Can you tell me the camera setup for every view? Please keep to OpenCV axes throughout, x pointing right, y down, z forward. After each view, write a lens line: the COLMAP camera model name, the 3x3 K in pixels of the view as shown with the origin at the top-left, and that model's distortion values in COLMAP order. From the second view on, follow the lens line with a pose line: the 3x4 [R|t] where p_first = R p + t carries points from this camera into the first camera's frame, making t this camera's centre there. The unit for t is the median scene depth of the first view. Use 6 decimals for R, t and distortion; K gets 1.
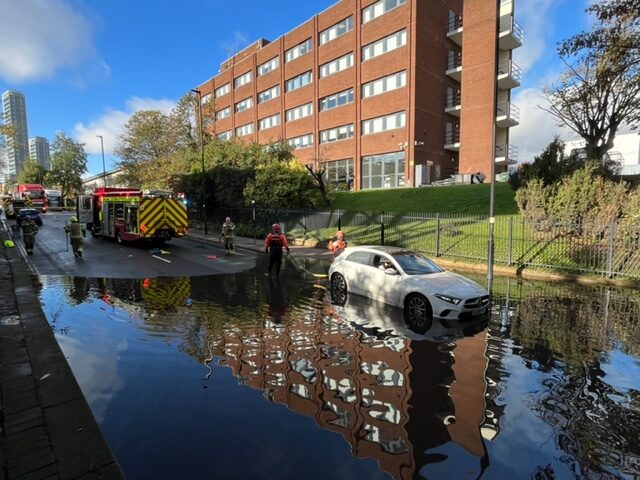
lens RADIAL K [[330.8, 0, 320.0], [0, 330.8, 240.0], [0, 0, 1]] dist [0.000563, -0.000064]
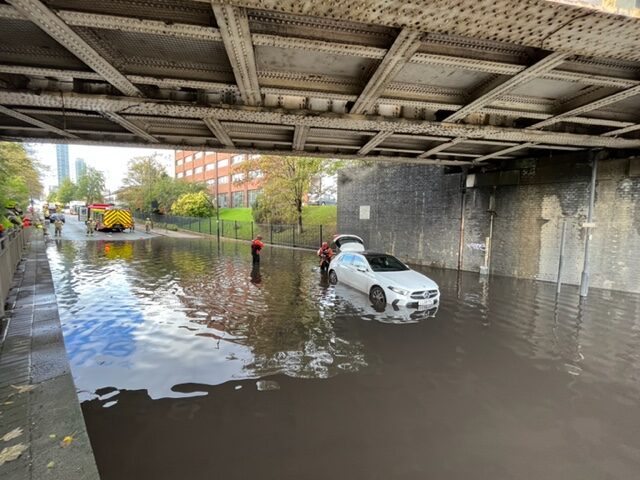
lens RADIAL K [[257.0, 0, 322.3], [0, 257.0, 235.9], [0, 0, 1]] dist [-0.000373, 0.000208]
pose [[0.997973, 0.021049, 0.060051, 0.443907], [-0.019250, 0.999353, -0.030379, 0.040087], [-0.060652, 0.029161, 0.997733, -0.447814]]
